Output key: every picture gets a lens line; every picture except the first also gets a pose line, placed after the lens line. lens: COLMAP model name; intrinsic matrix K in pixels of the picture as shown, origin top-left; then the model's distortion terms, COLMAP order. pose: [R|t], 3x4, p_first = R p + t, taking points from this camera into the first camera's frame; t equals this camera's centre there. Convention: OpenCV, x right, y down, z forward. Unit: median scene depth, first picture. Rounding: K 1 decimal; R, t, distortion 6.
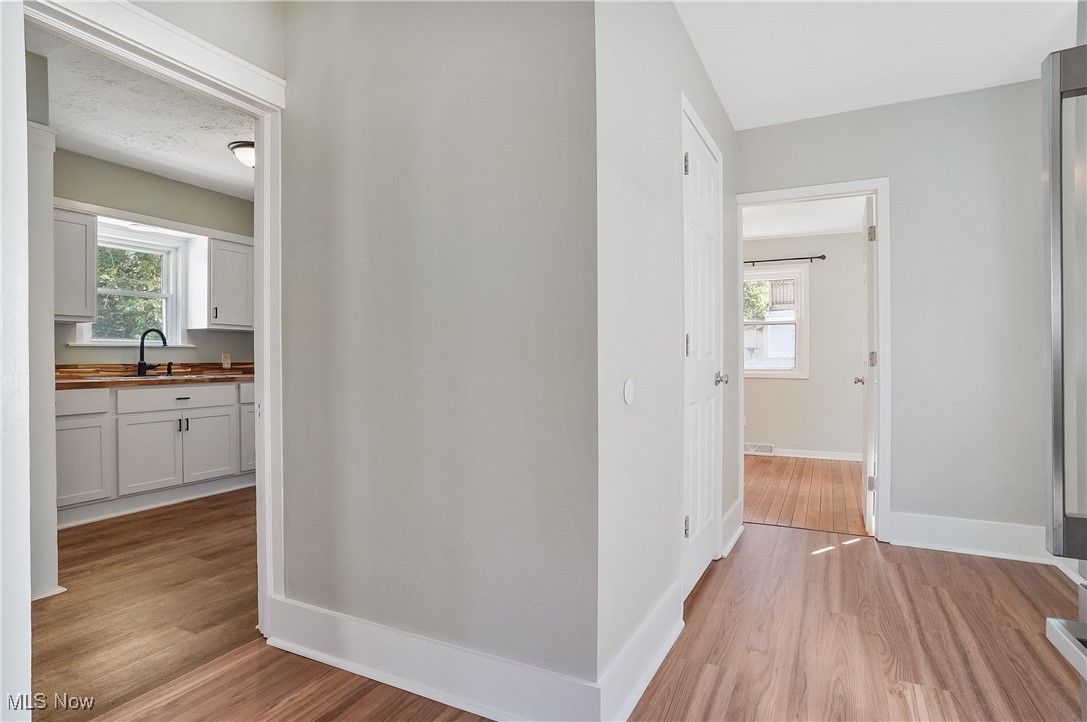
lens RADIAL K [[568.4, 0, 540.4], [0, 568.4, 363.8], [0, 0, 1]] dist [-0.073864, 0.040405]
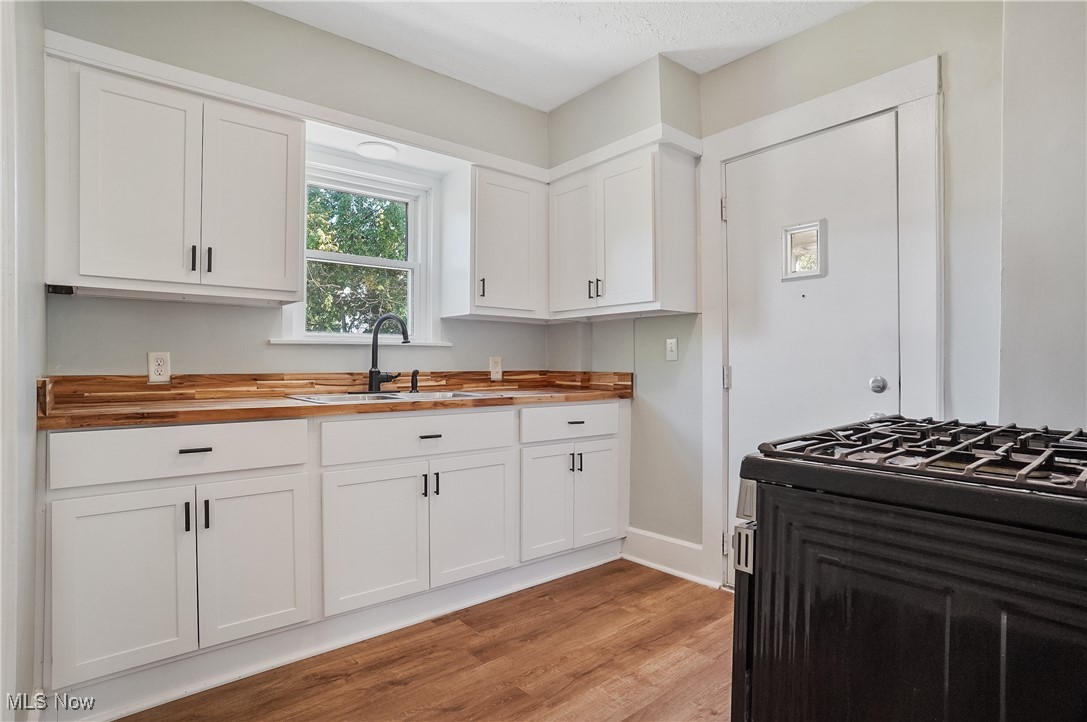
lens RADIAL K [[568.4, 0, 540.4], [0, 568.4, 363.8], [0, 0, 1]] dist [-0.073864, 0.040405]
pose [[0.917110, -0.001374, -0.398631, -0.299939], [-0.004211, 0.999905, -0.013135, -0.002298], [0.398611, 0.013725, 0.917017, 0.493940]]
